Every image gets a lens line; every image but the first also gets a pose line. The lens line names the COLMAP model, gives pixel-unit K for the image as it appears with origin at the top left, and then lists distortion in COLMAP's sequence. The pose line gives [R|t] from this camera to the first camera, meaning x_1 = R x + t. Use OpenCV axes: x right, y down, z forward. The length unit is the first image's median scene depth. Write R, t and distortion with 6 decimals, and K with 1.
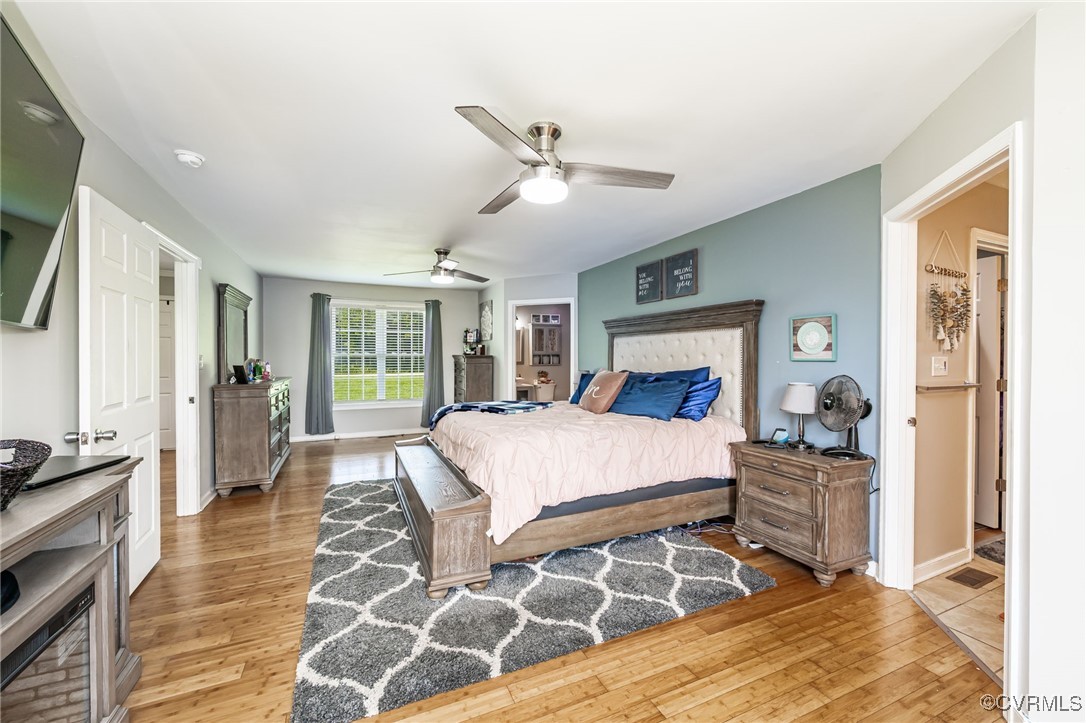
lens RADIAL K [[438.3, 0, 541.4], [0, 438.3, 359.8], [0, 0, 1]] dist [-0.000631, 0.000686]
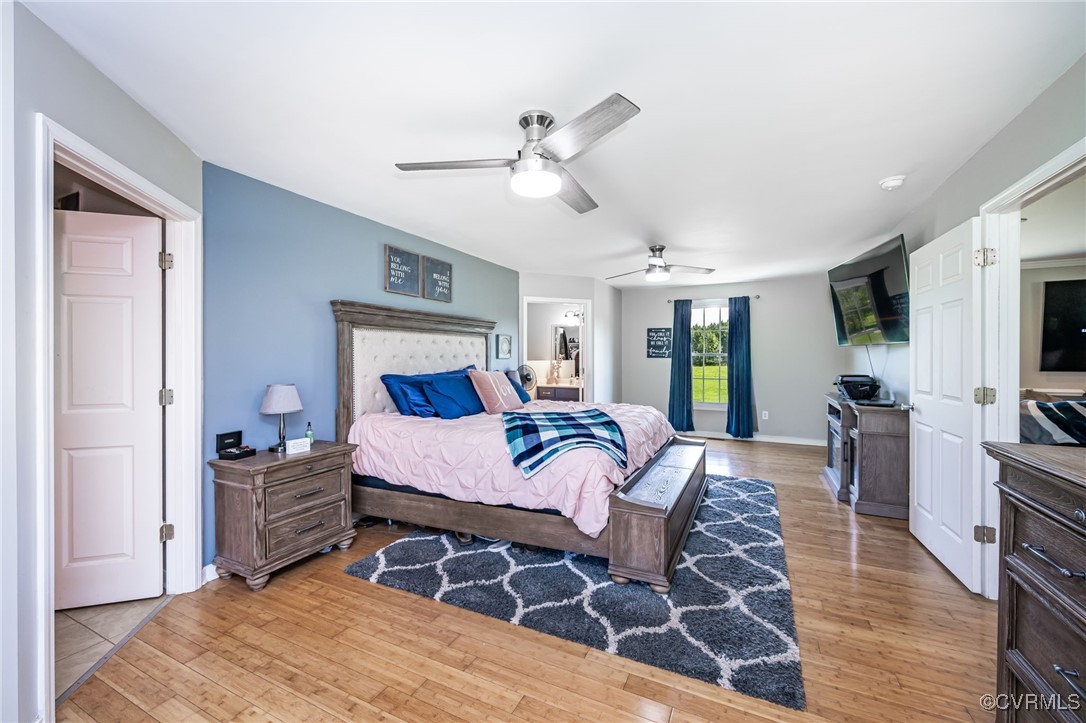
lens RADIAL K [[438.3, 0, 543.2], [0, 438.3, 360.7], [0, 0, 1]] dist [-0.000631, 0.000686]
pose [[-0.635255, -0.005229, 0.772284, -0.669938], [0.006586, 0.999904, 0.012188, -0.007730], [-0.772274, 0.012828, -0.635160, 1.474274]]
